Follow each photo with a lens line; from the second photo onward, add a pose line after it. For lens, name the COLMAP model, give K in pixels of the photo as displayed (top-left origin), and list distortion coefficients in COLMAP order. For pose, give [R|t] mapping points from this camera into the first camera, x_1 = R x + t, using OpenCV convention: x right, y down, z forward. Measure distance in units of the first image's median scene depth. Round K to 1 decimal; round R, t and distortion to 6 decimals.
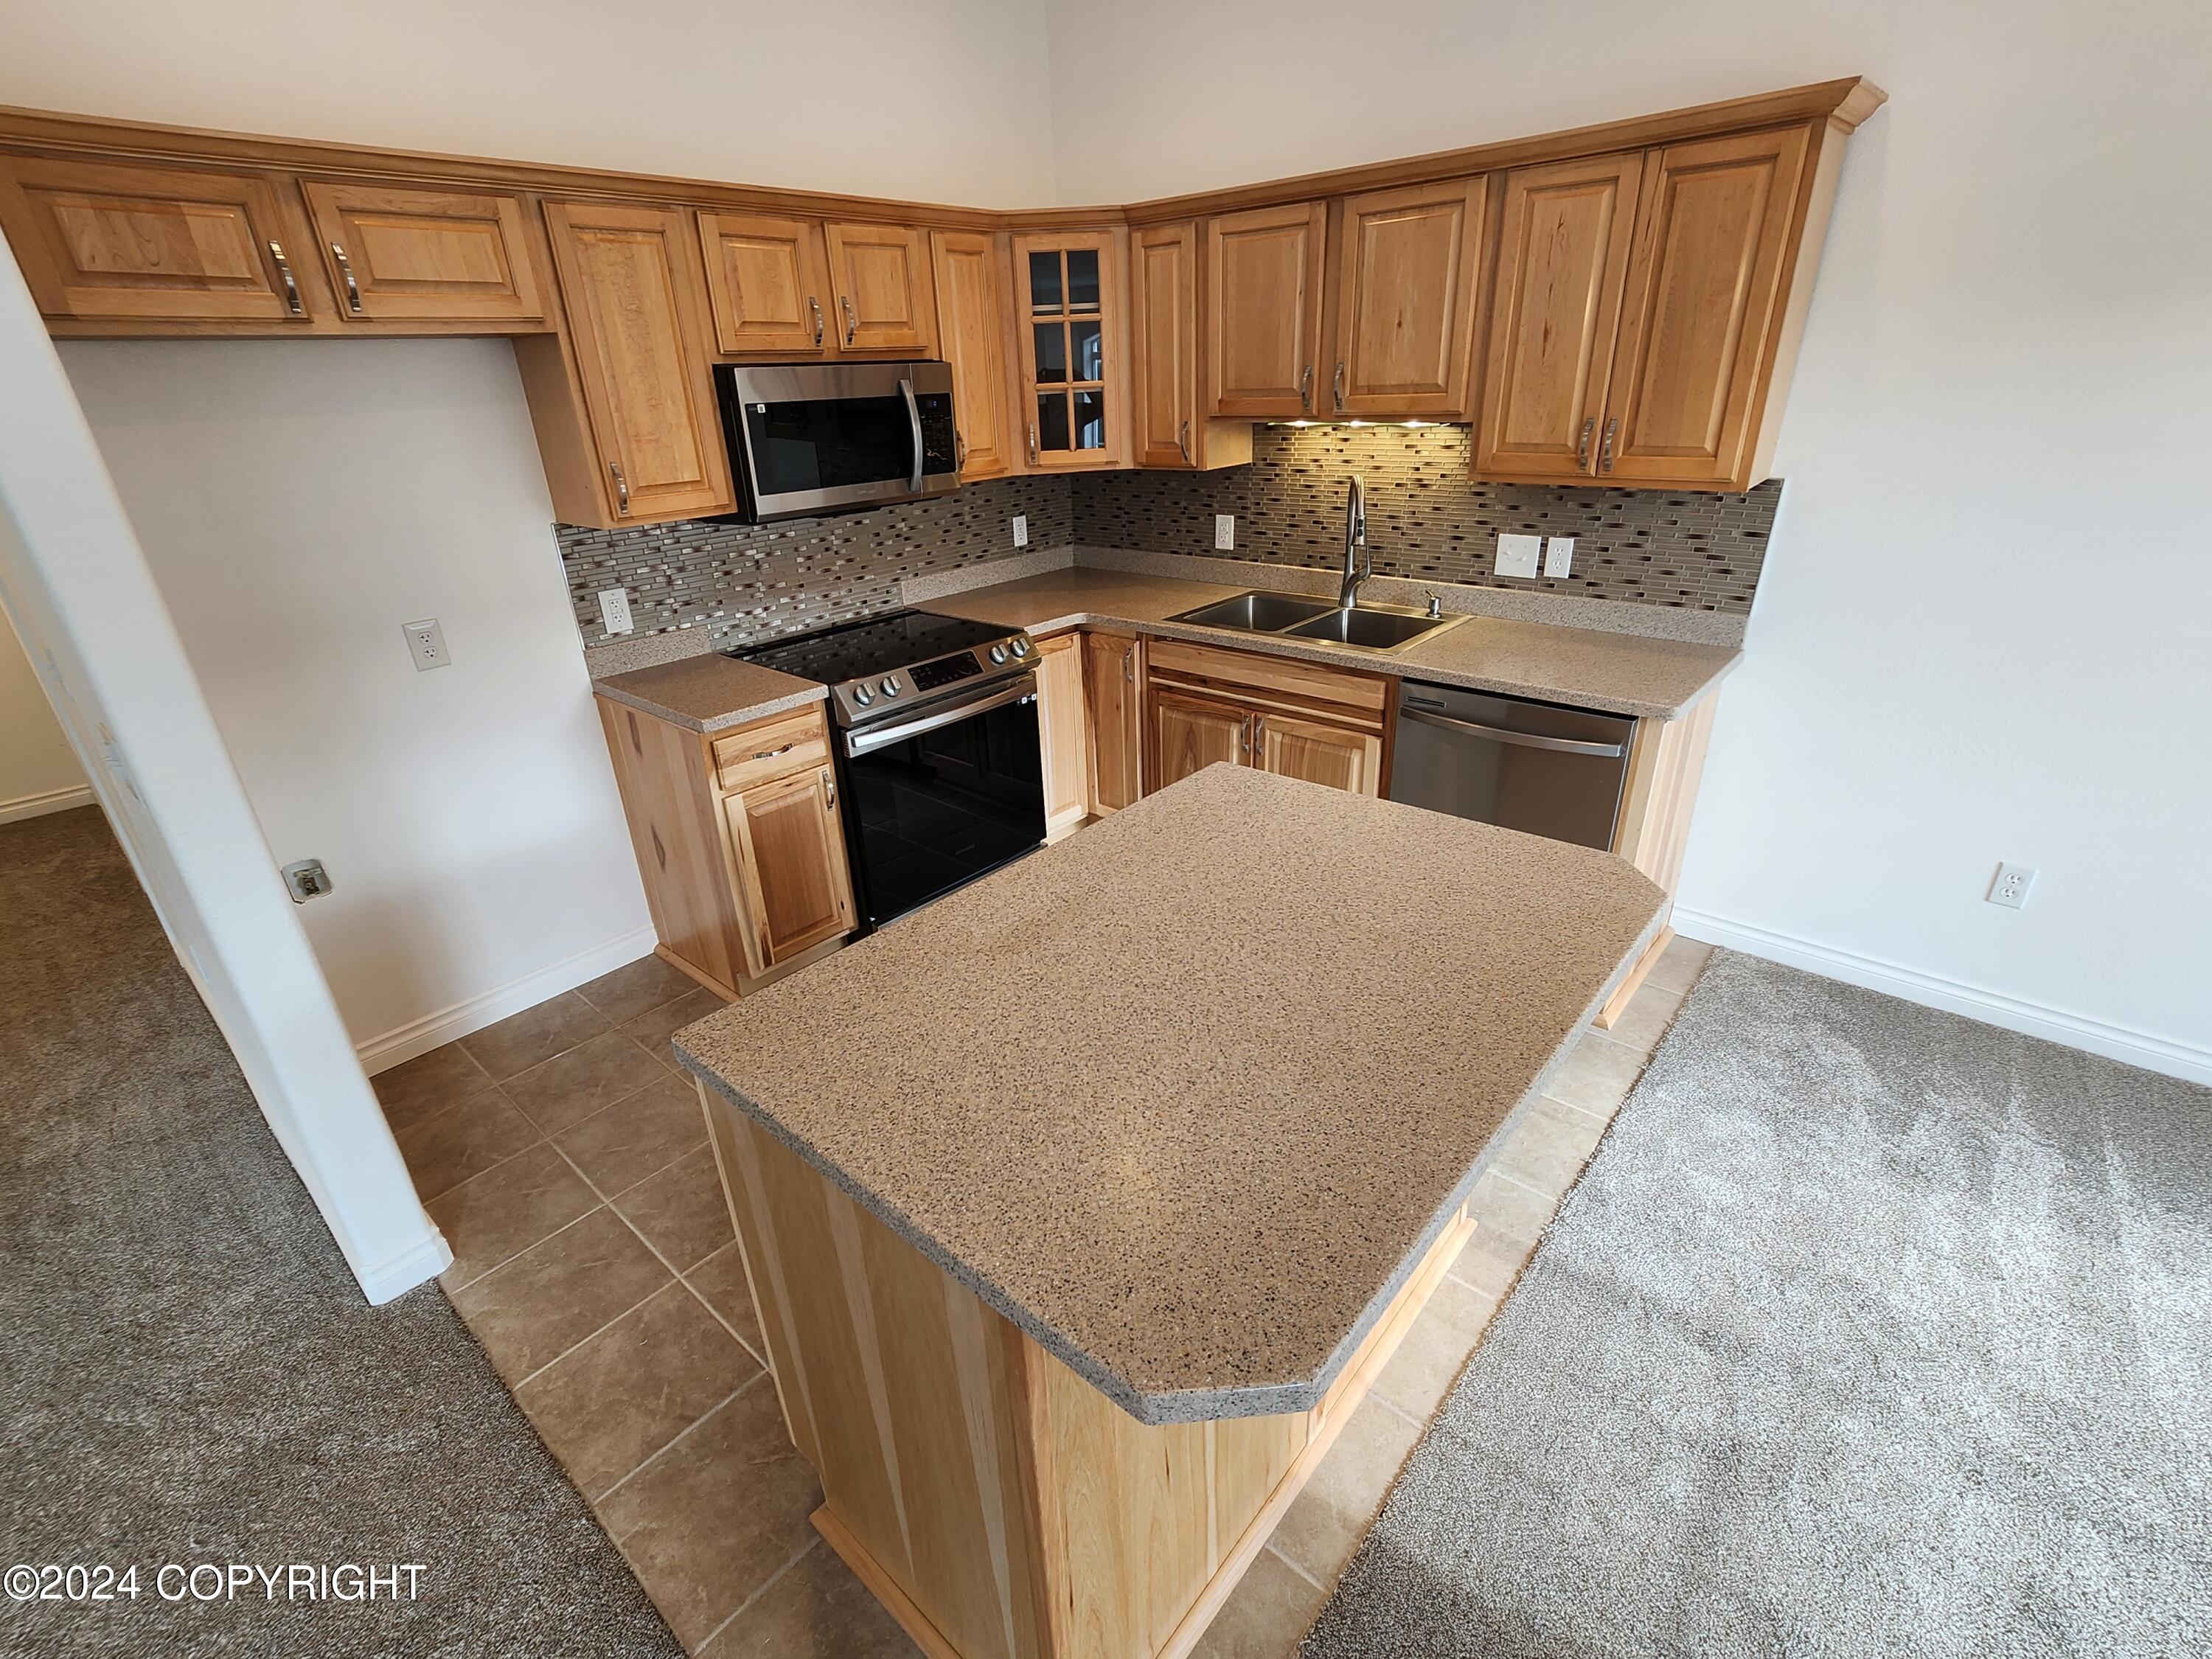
lens RADIAL K [[1004.7, 0, 1097.4], [0, 1004.7, 830.1], [0, 0, 1]] dist [-0.003583, 0.003204]
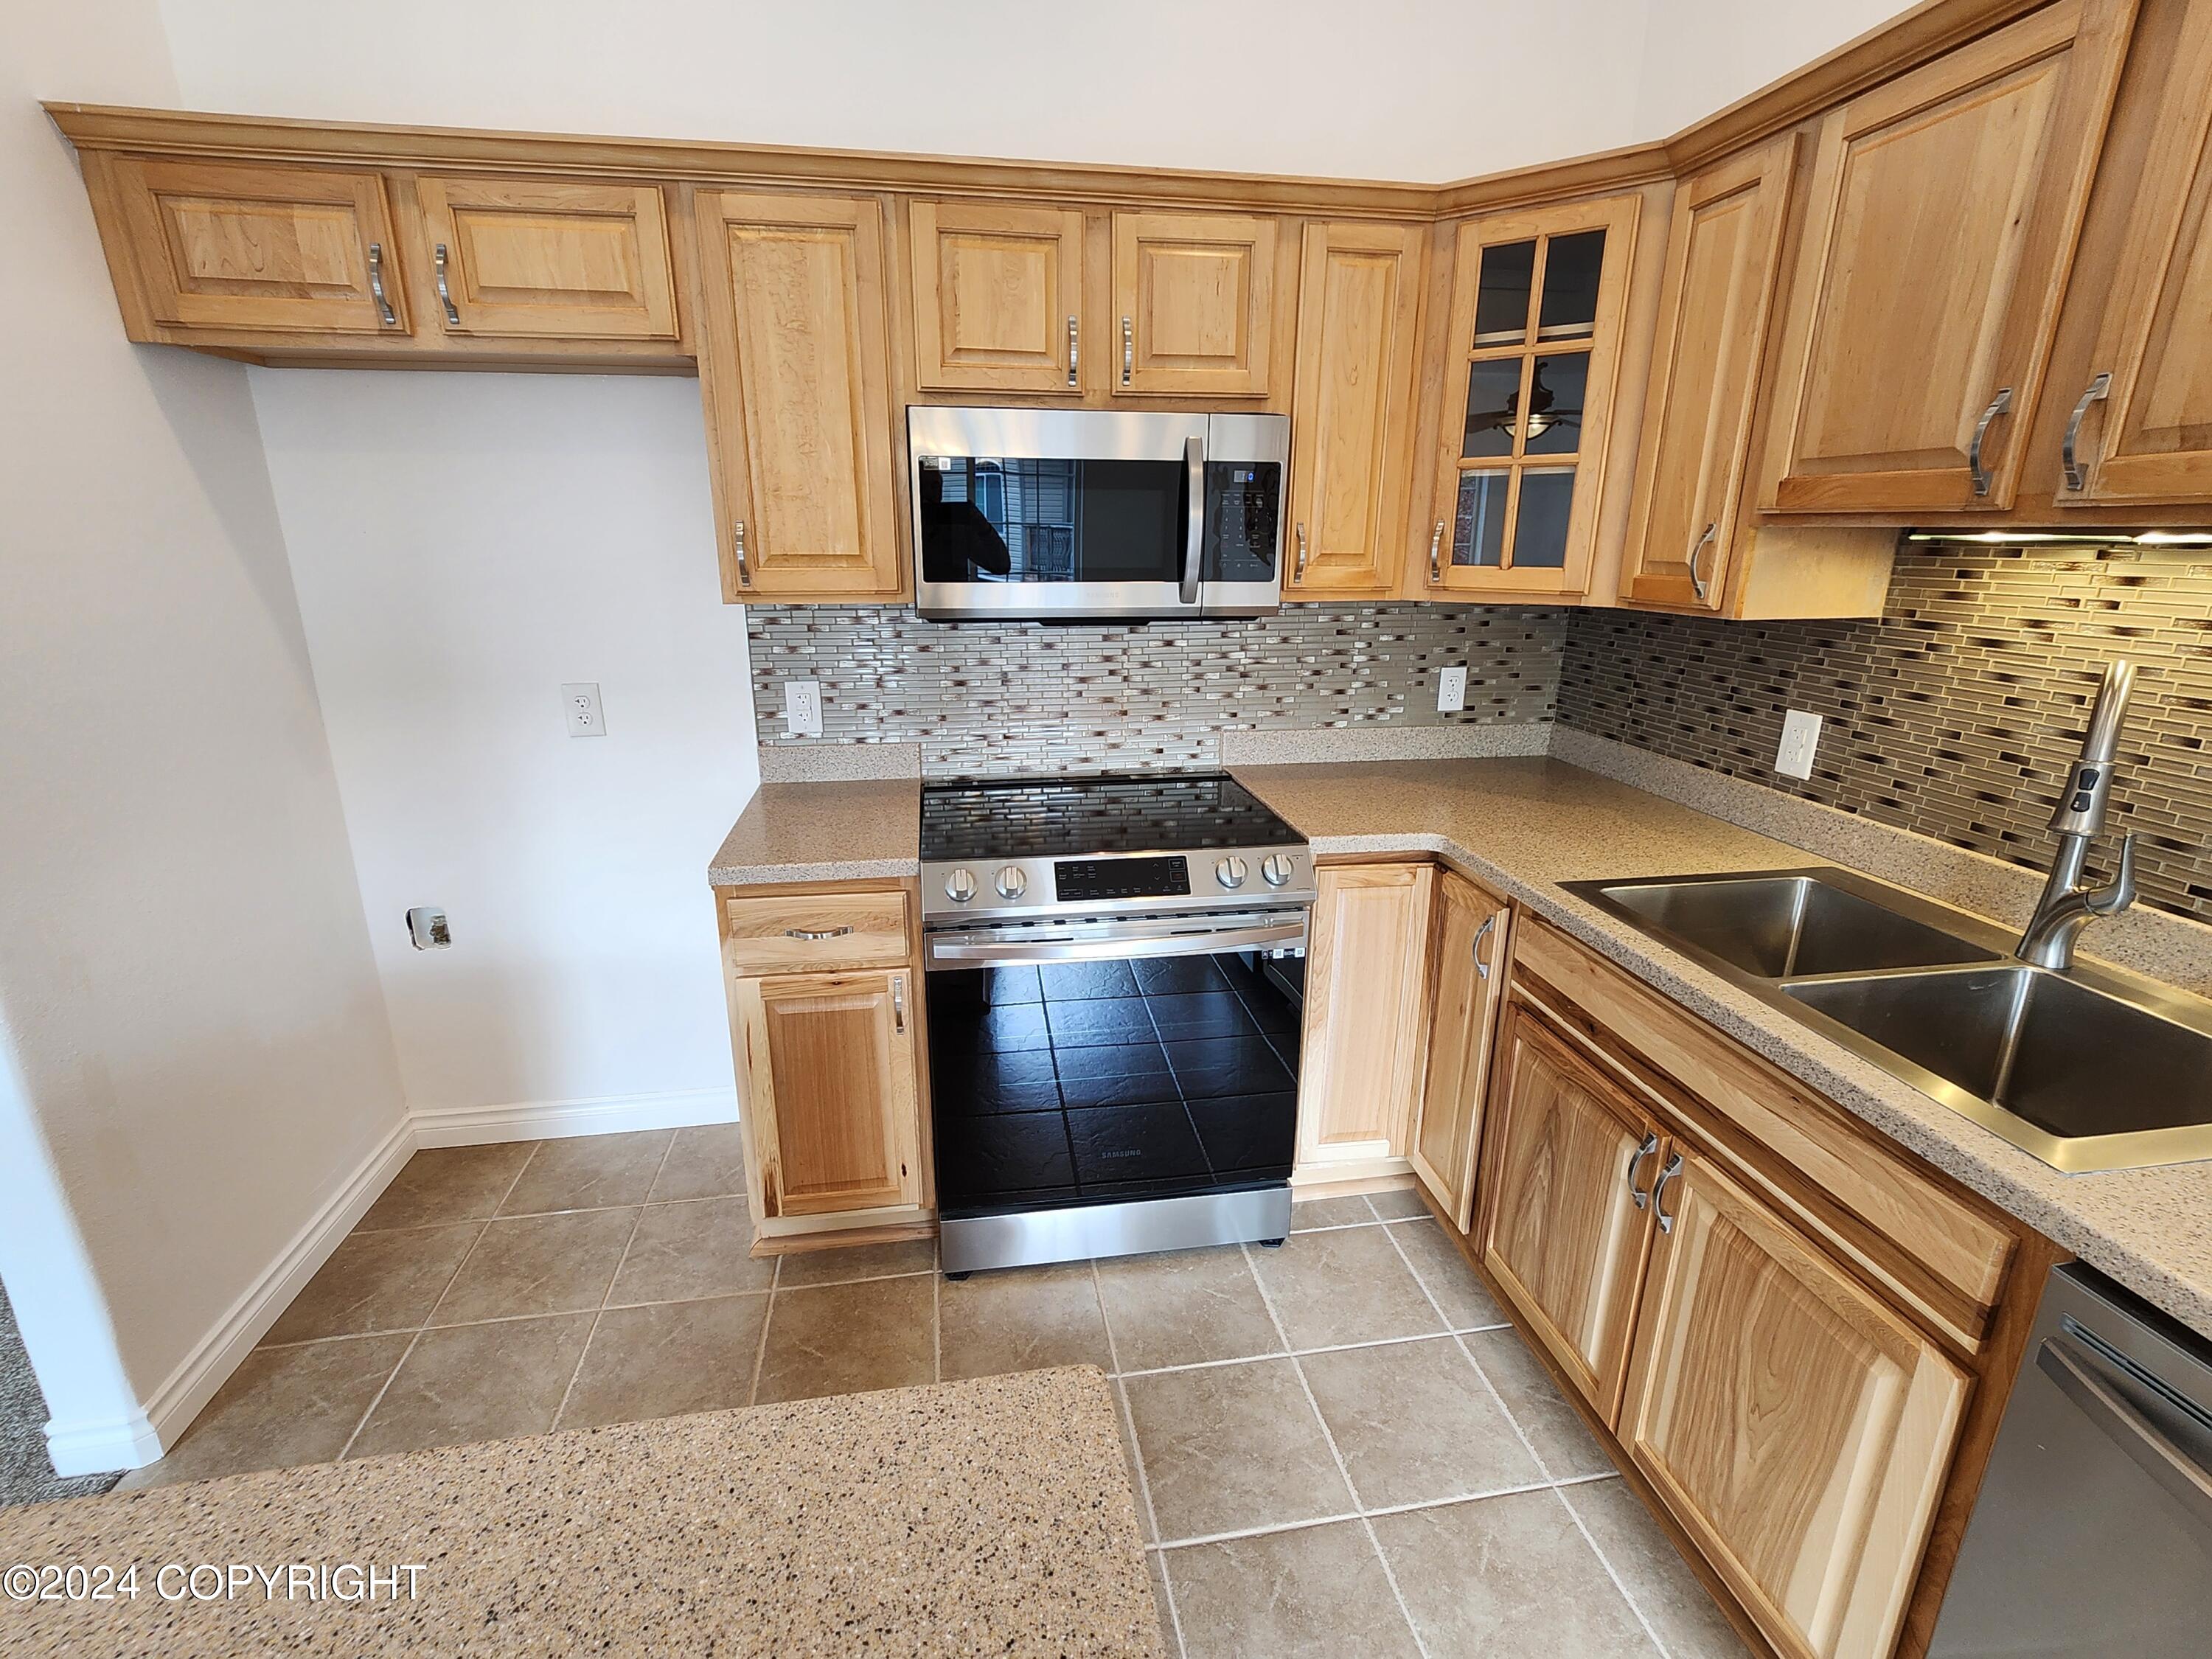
lens RADIAL K [[1004.7, 0, 1099.7], [0, 1004.7, 828.4], [0, 0, 1]] dist [-0.003583, 0.003204]
pose [[0.774267, 0.220238, -0.593301, 0.201629], [-0.294035, 0.955352, -0.029085, -0.165473], [0.560405, 0.196971, 0.804455, 0.482468]]
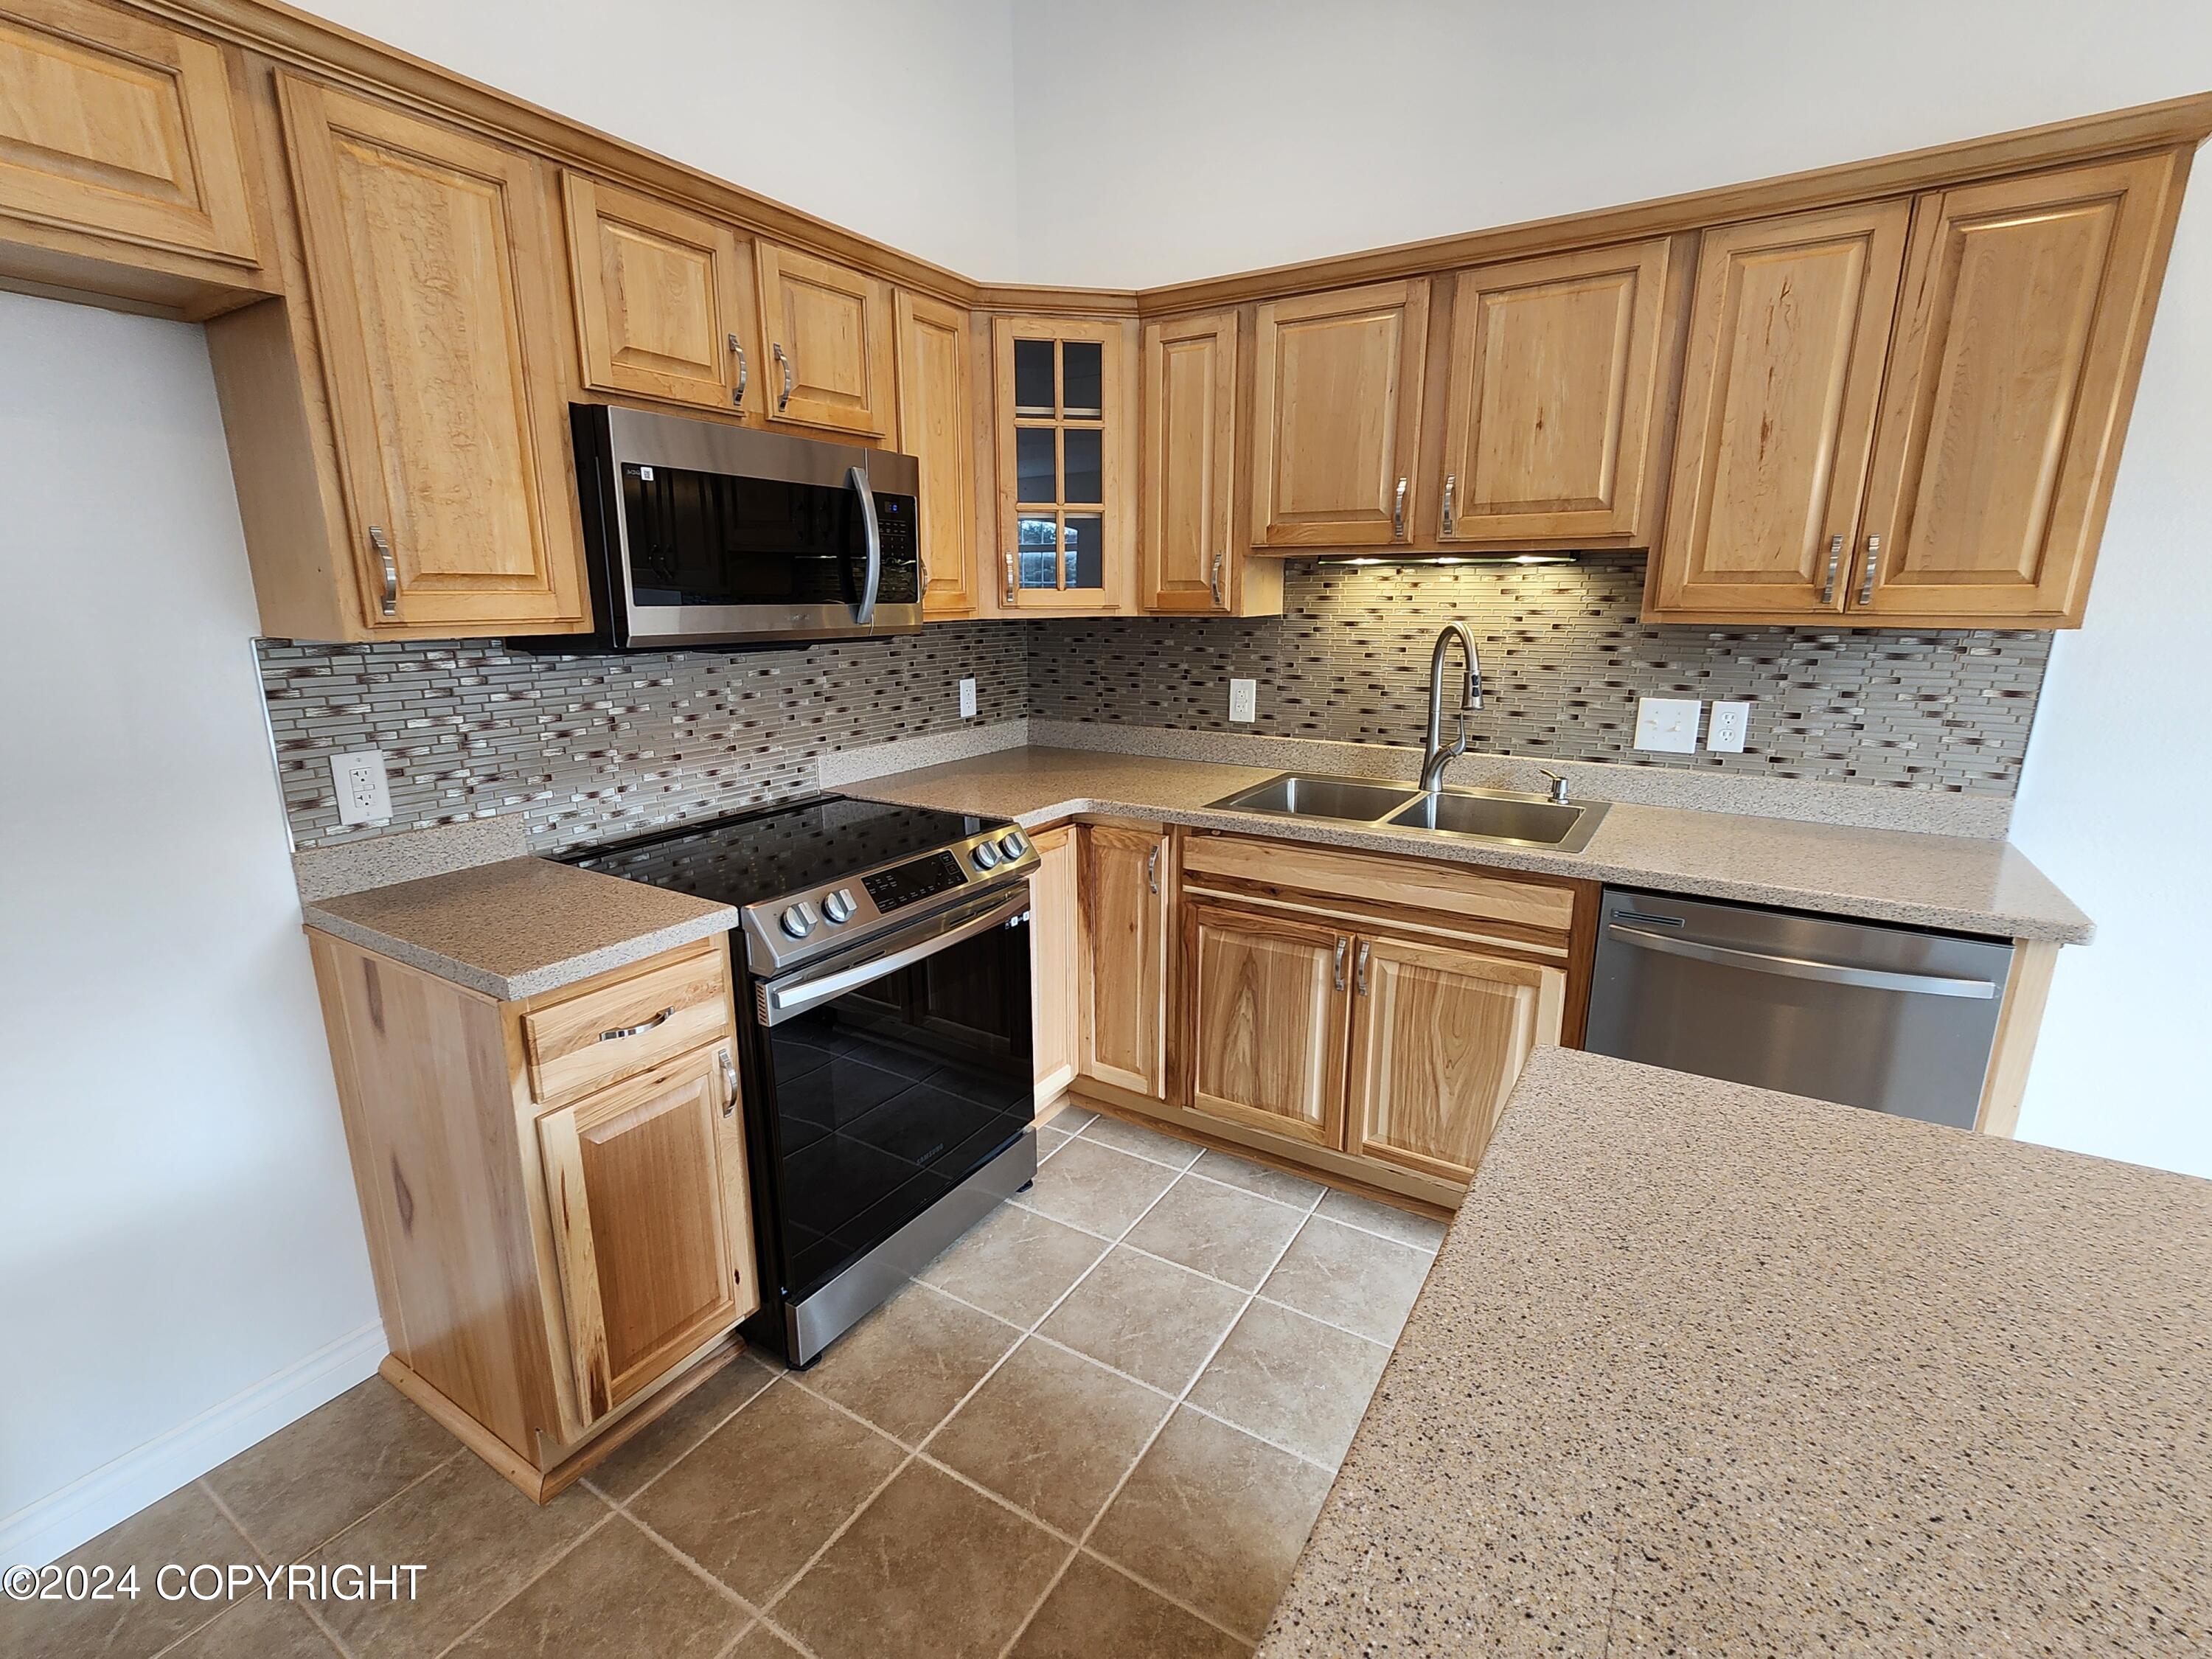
lens RADIAL K [[1004.7, 0, 1099.2], [0, 1004.7, 828.7], [0, 0, 1]] dist [-0.003583, 0.003204]
pose [[0.985378, -0.002128, 0.170370, -0.144499], [0.036084, 0.979847, -0.196462, -0.059202], [-0.166518, 0.199737, 0.965597, 0.344149]]
